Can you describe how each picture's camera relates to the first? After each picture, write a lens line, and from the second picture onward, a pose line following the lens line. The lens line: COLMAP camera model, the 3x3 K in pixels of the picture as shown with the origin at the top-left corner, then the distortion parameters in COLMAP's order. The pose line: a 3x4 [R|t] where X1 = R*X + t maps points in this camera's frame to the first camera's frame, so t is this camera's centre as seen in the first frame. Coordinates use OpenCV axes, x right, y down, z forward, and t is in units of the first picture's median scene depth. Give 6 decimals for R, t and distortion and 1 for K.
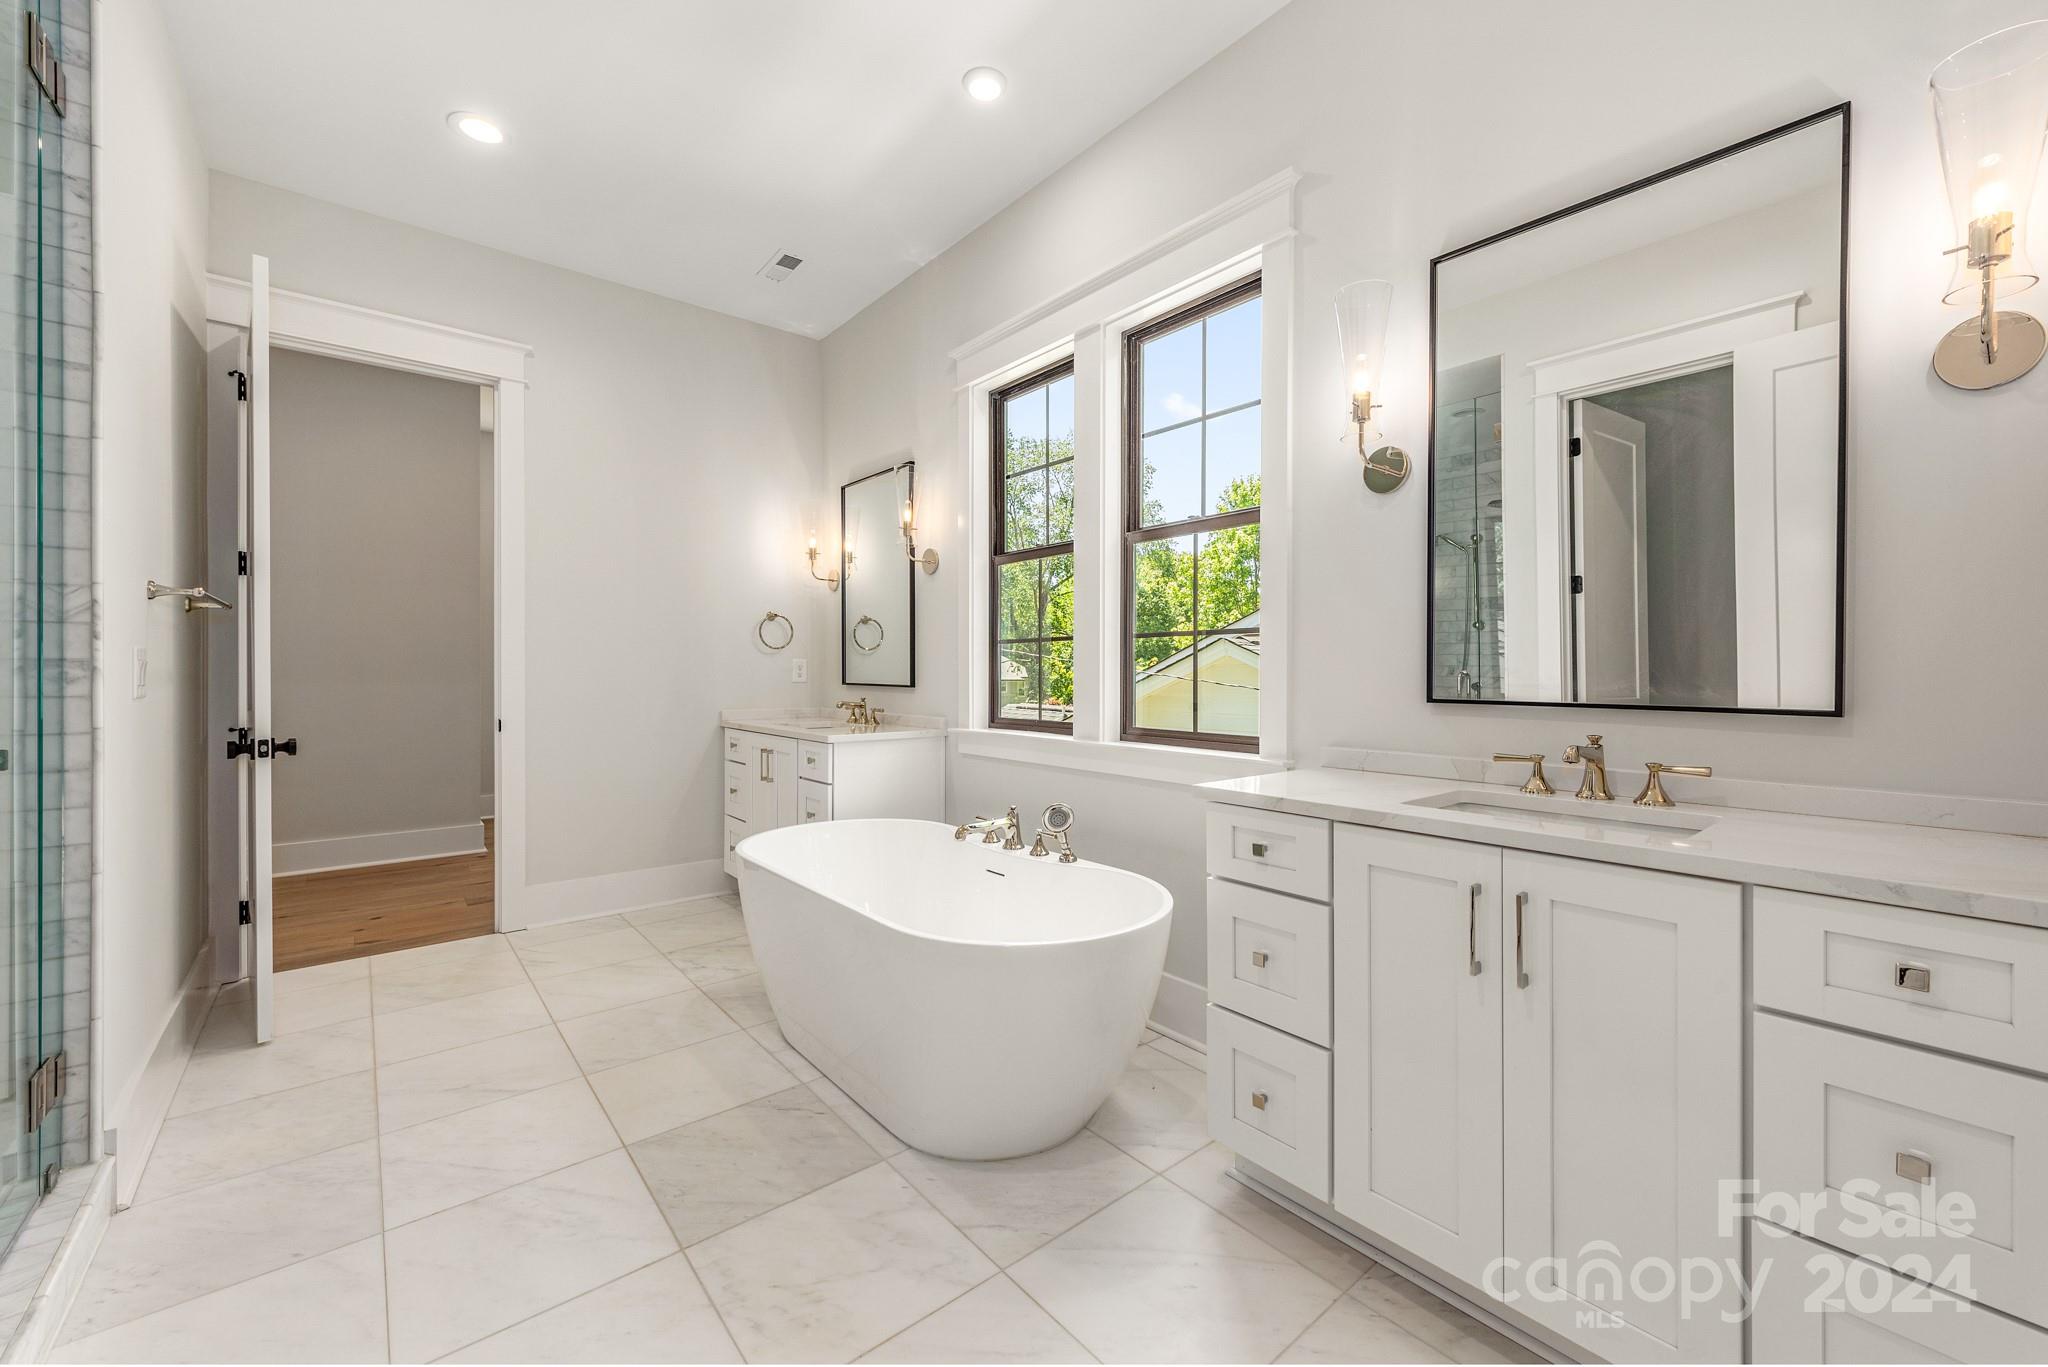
lens RADIAL K [[806.6, 0, 1105.0], [0, 806.6, 679.6], [0, 0, 1]] dist [-0.029274, 0.000068]
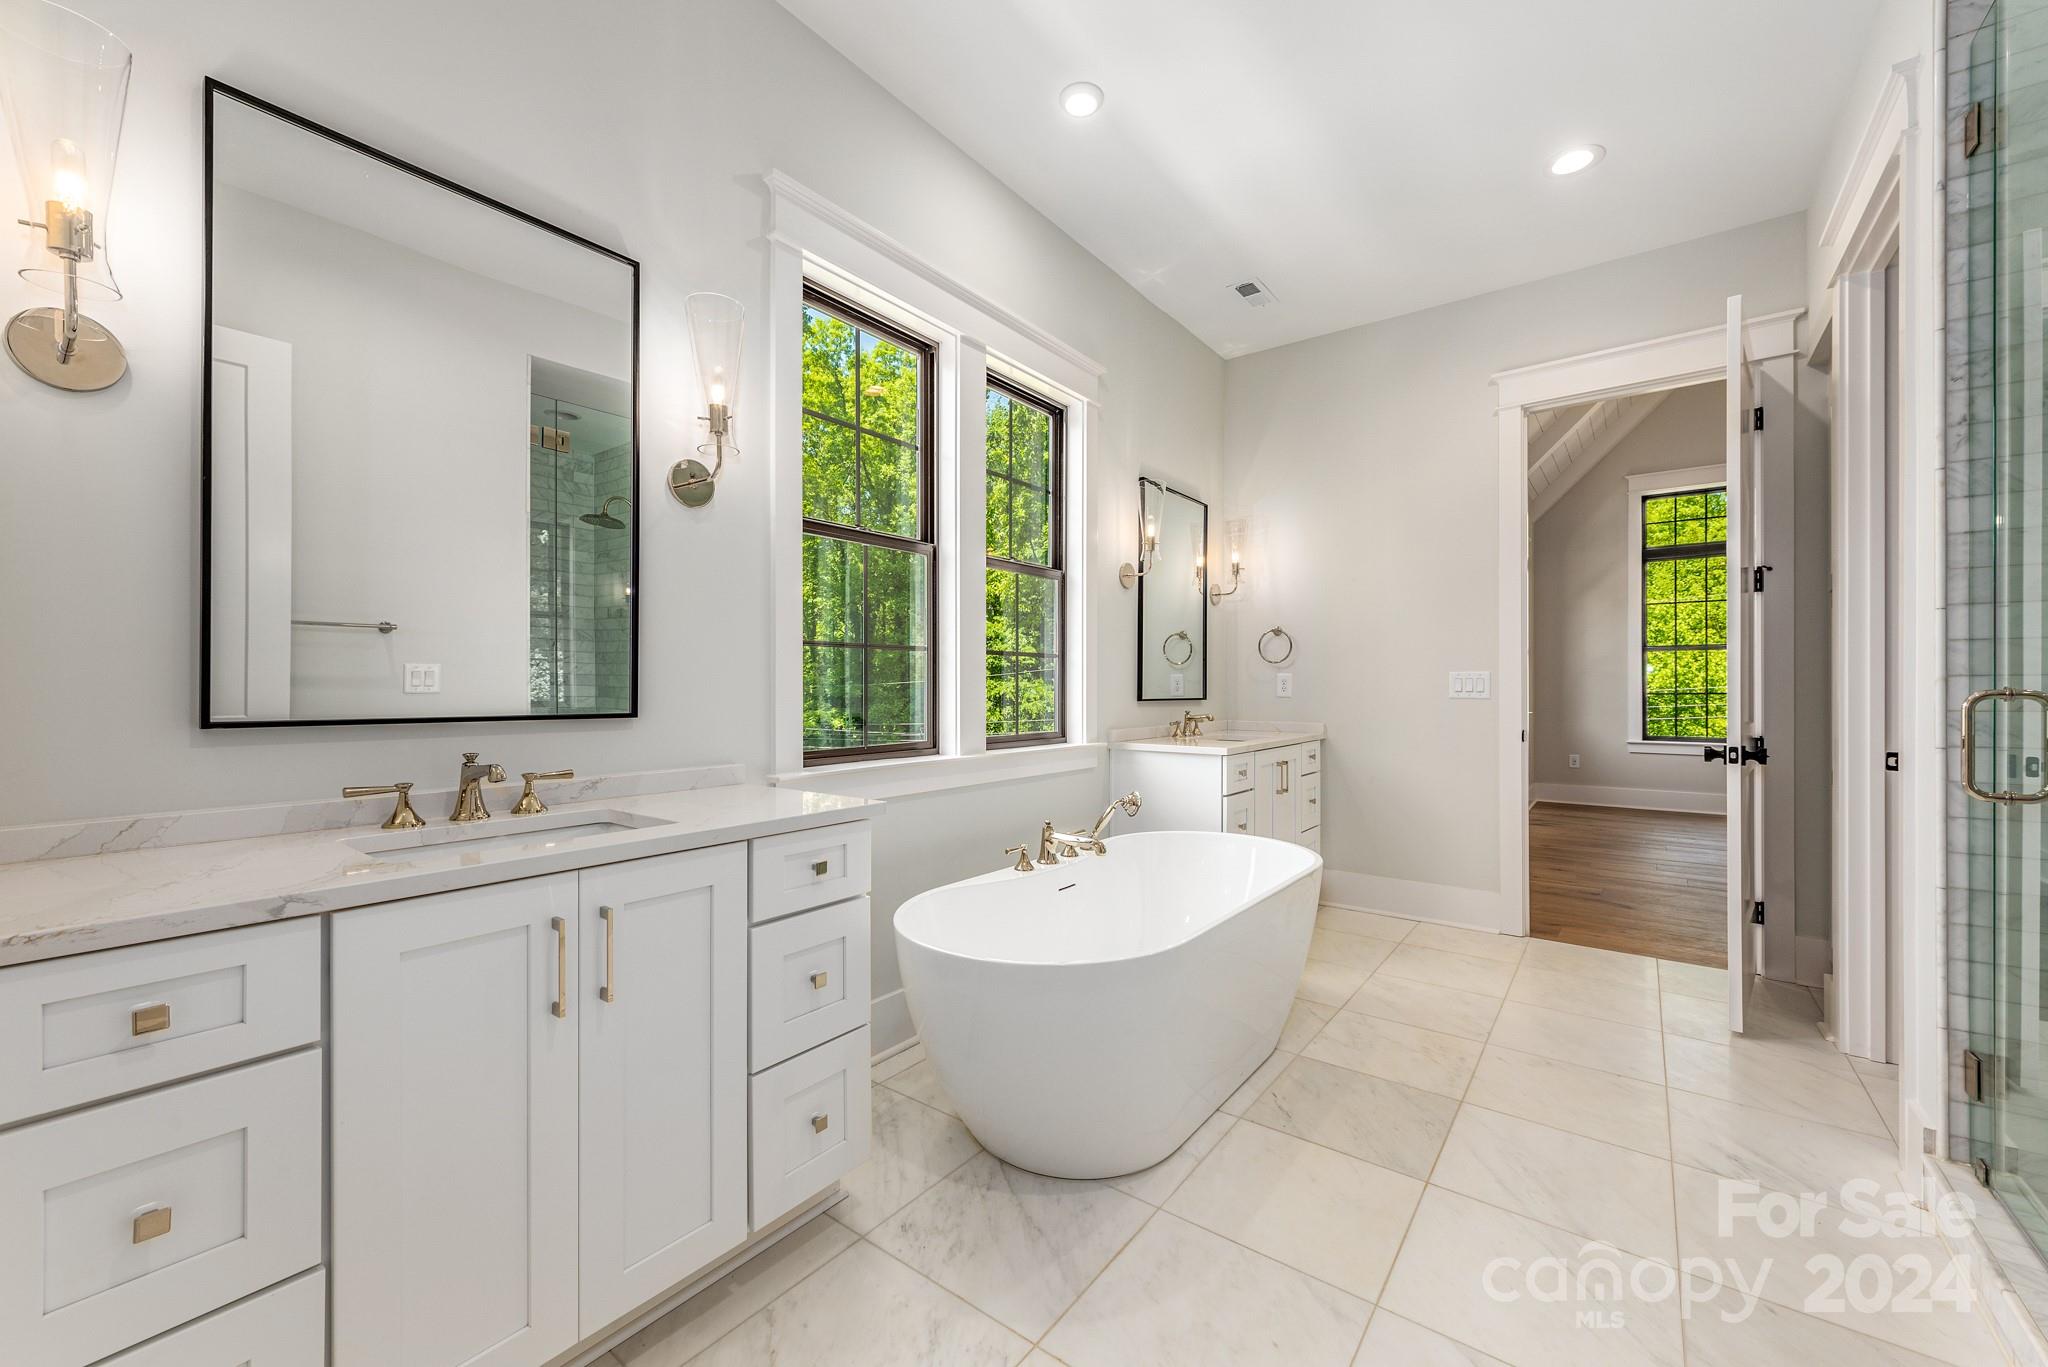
lens RADIAL K [[792.3, 0, 1024.0], [0, 792.3, 683.5], [0, 0, 1]] dist [0.027891, 0.000012]
pose [[-0.165735, 0.004159, 0.986162, -1.092809], [0.012565, 0.999919, -0.002105, -0.010508], [-0.986090, 0.012042, -0.165774, 1.201154]]
